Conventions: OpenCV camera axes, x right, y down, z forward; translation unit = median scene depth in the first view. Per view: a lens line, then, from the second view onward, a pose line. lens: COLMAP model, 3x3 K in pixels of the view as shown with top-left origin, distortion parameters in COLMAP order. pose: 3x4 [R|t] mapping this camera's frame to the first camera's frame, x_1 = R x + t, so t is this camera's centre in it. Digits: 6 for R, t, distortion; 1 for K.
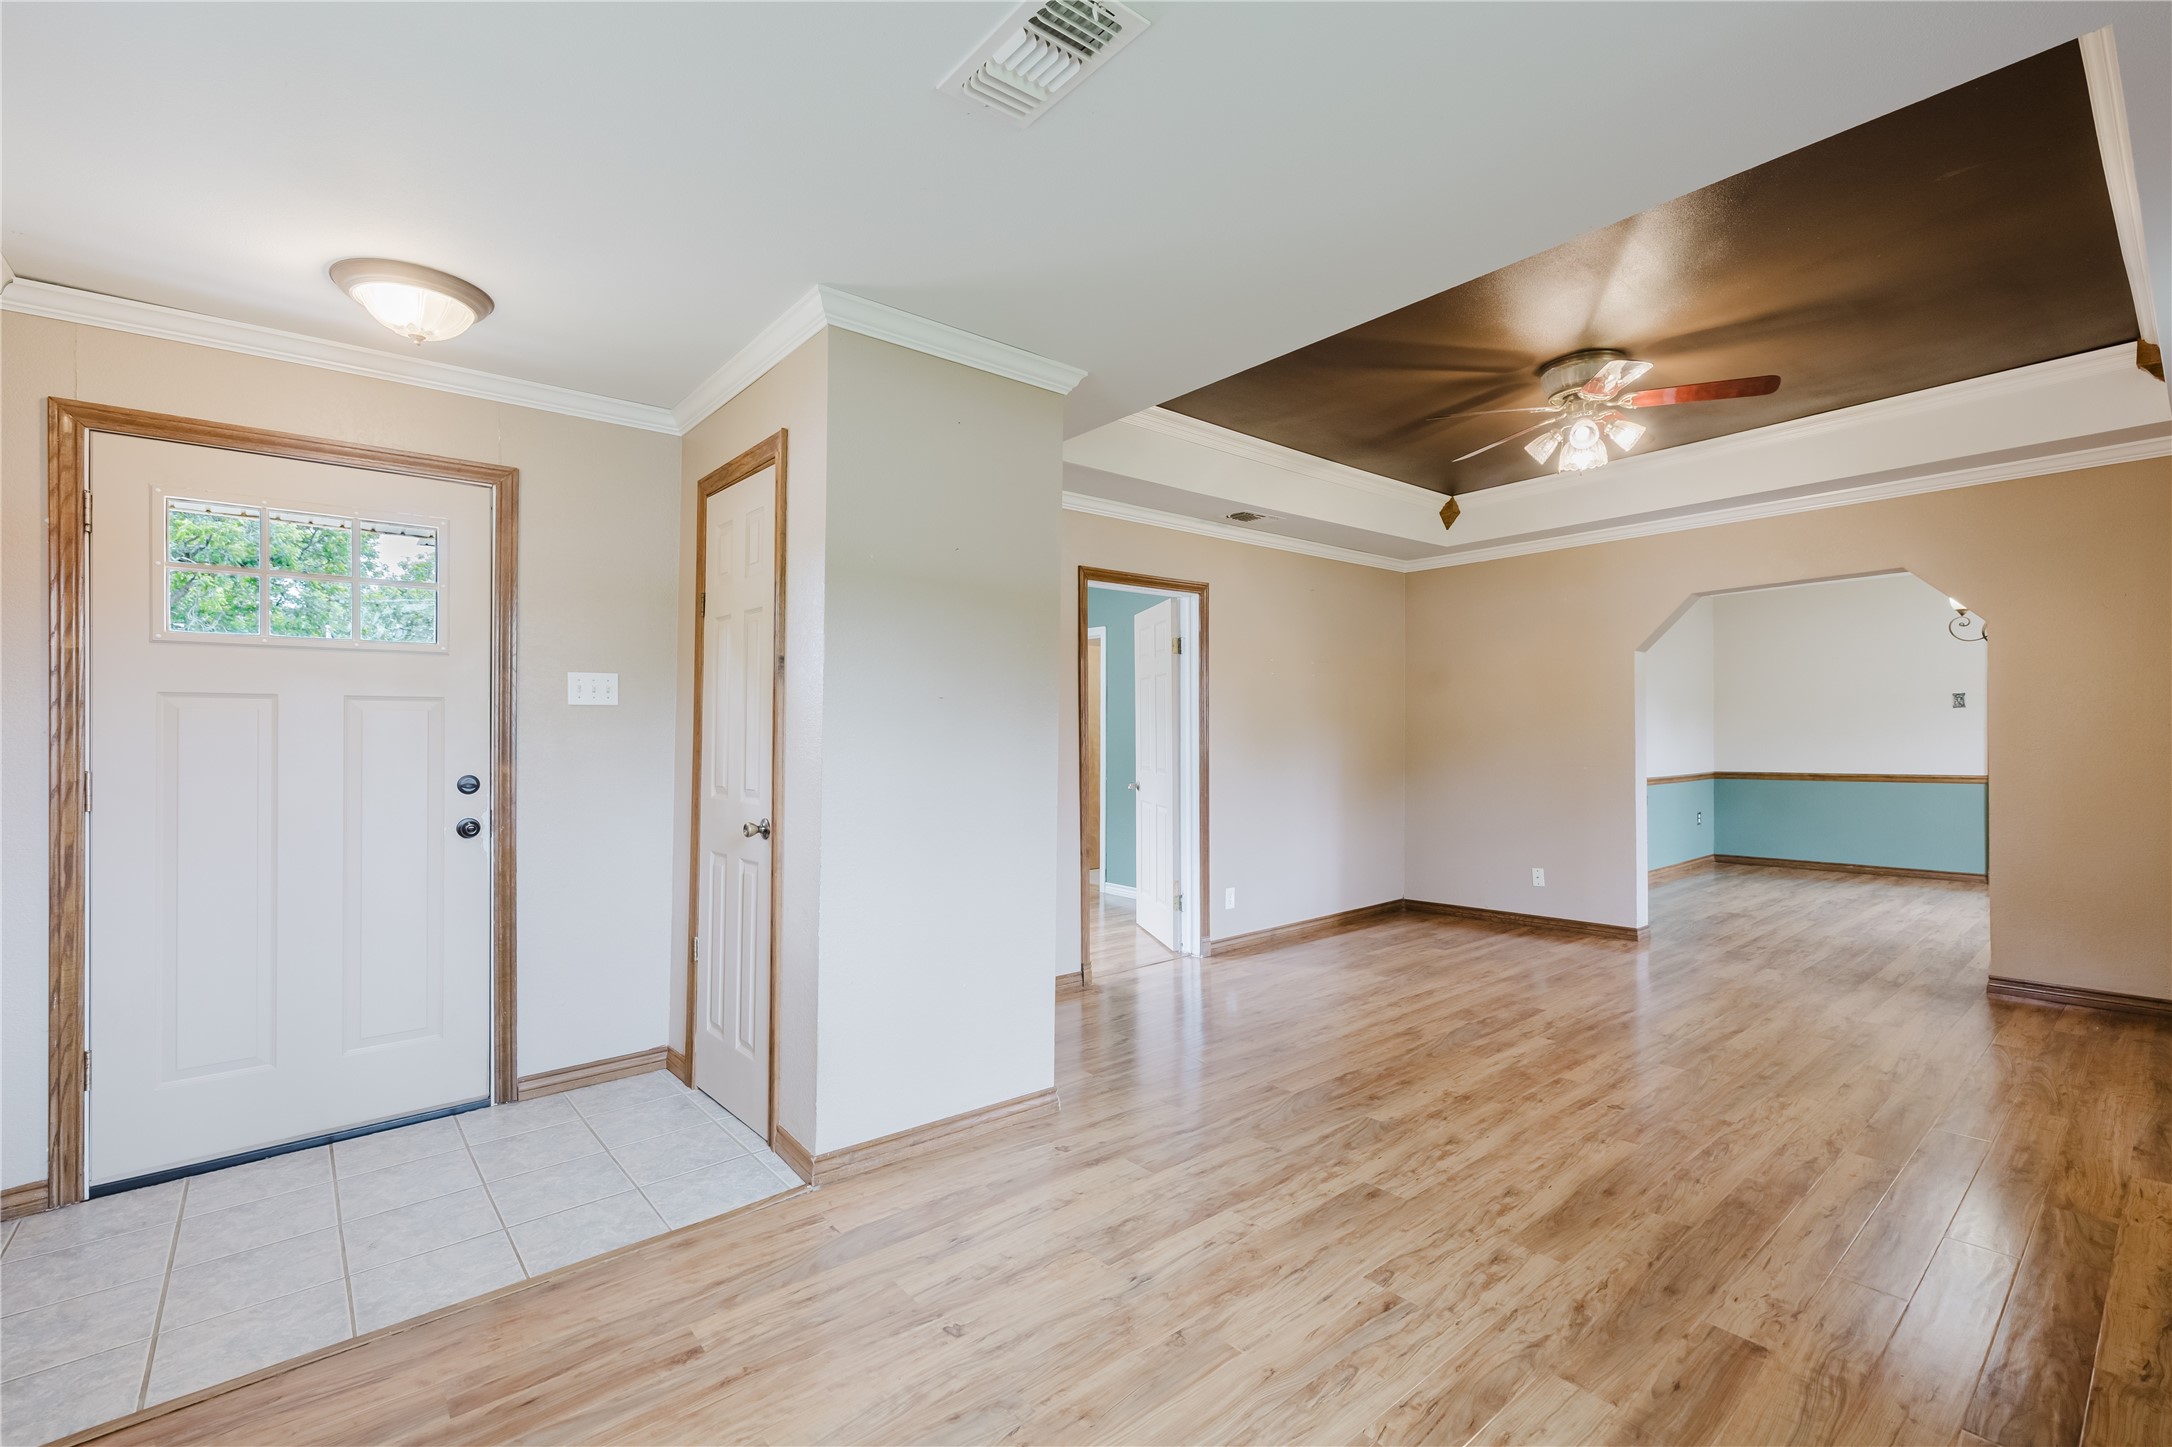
lens RADIAL K [[942.2, 0, 1086.0], [0, 942.2, 723.5], [0, 0, 1]] dist [0.002176, 0.000272]
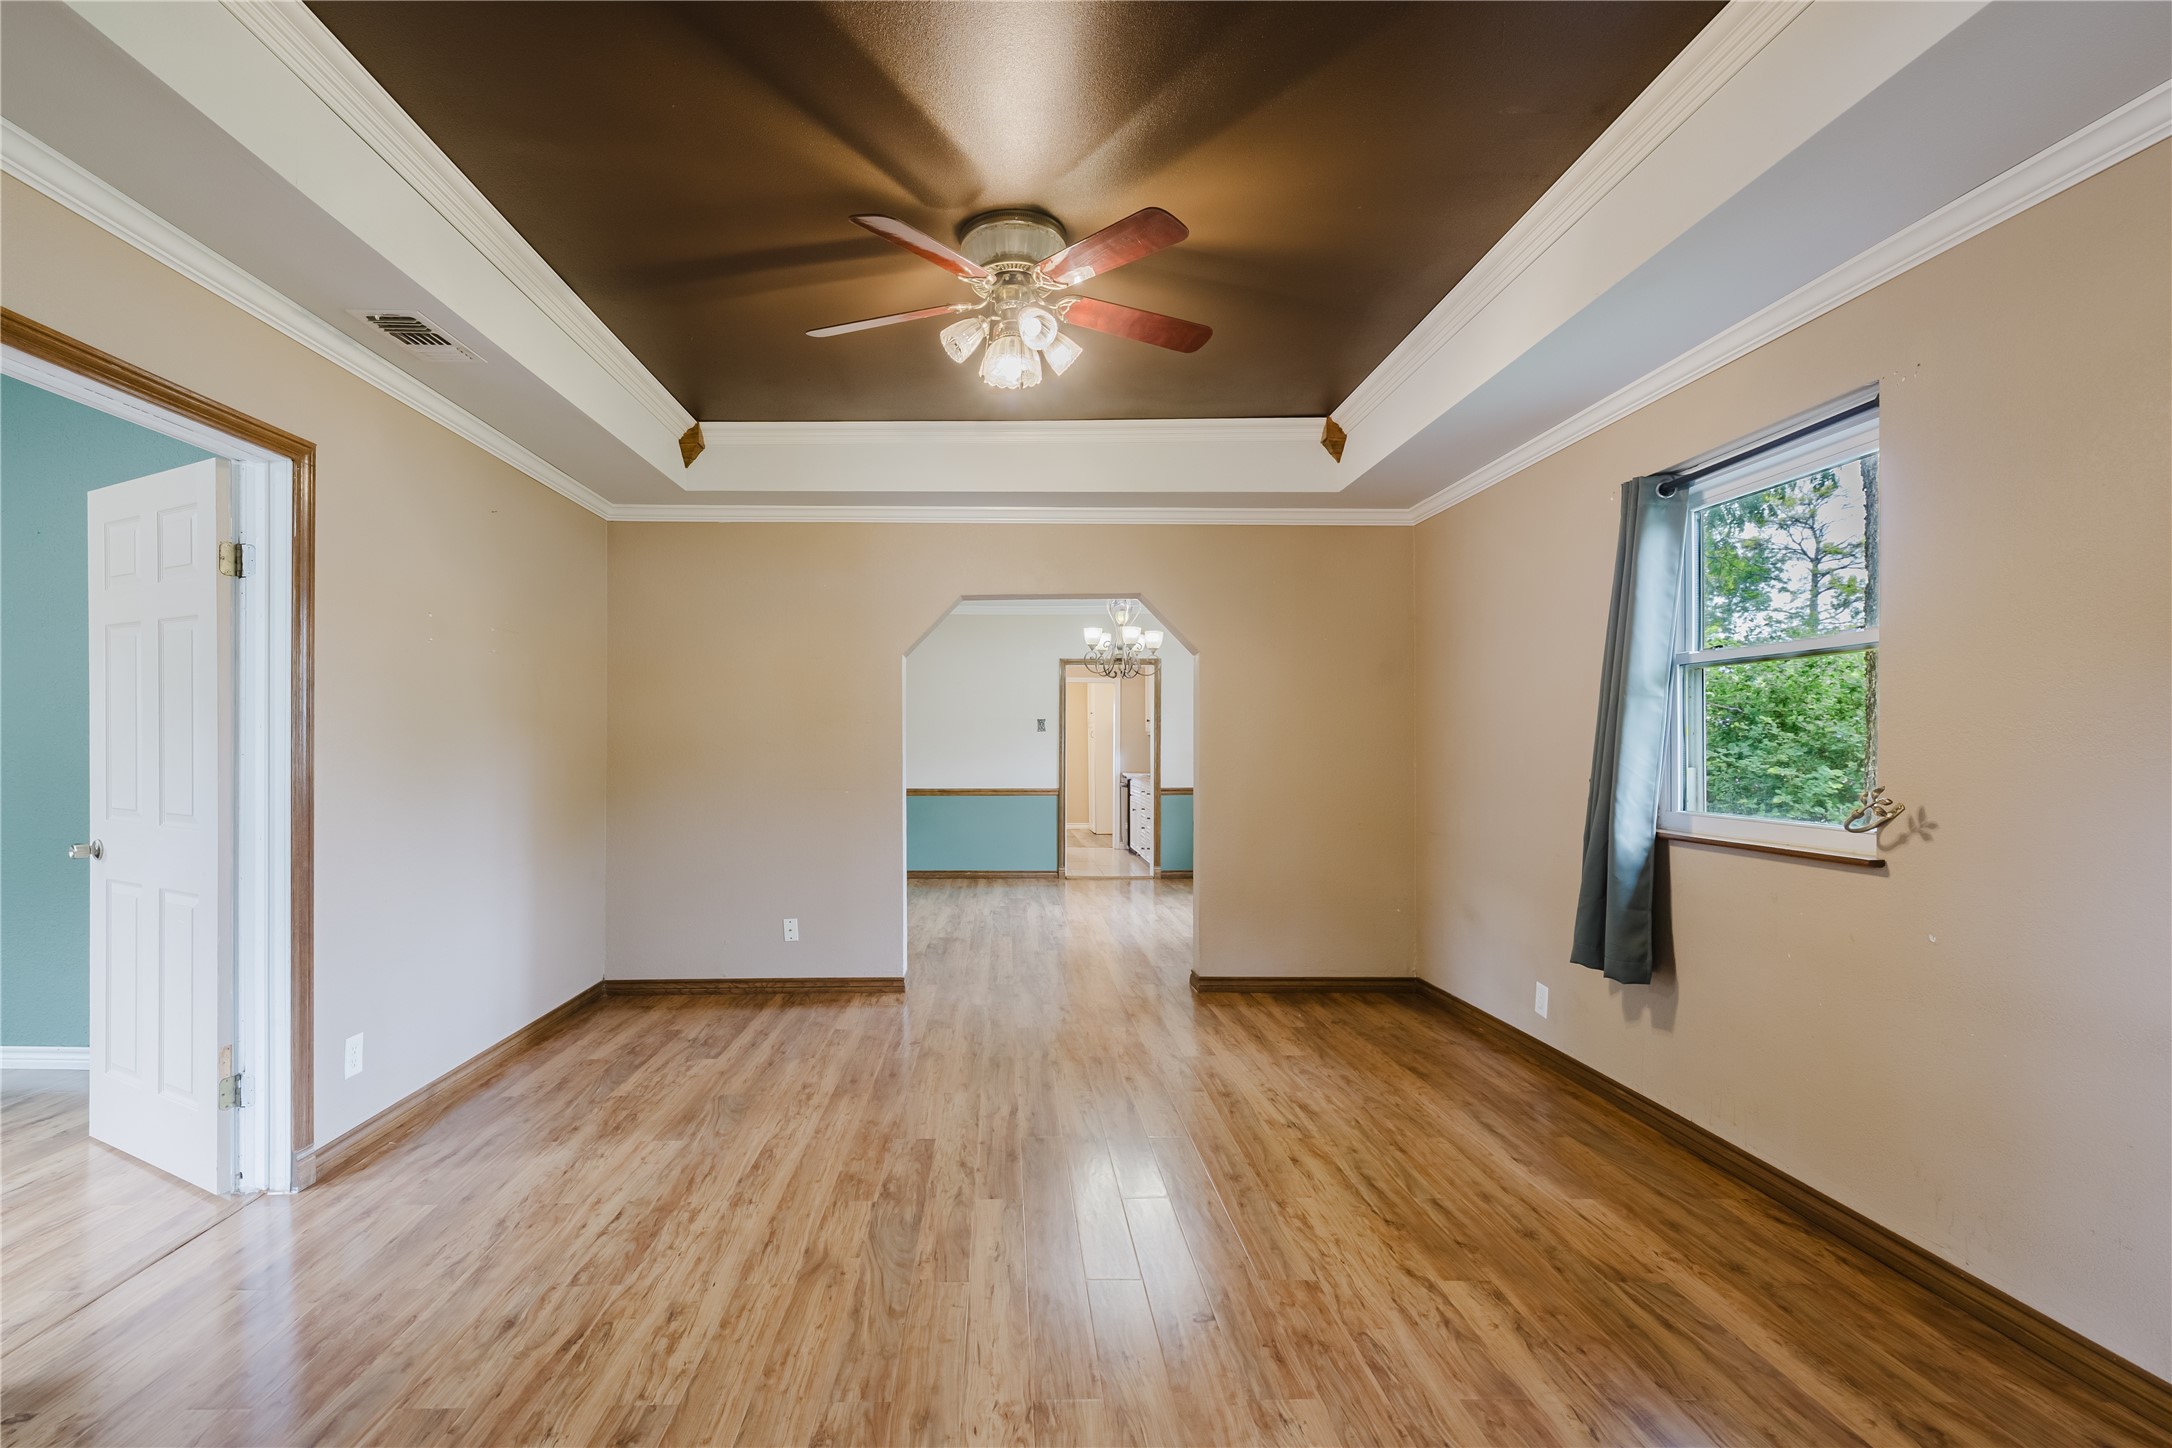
lens RADIAL K [[944.7, 0, 999.9], [0, 944.7, 758.2], [0, 0, 1]] dist [0.000989, 0.000054]
pose [[0.641472, 0.003969, 0.767136, -0.022473], [-0.020421, 0.999721, 0.011904, 0.005629], [-0.766875, -0.023302, 0.641373, 0.400221]]
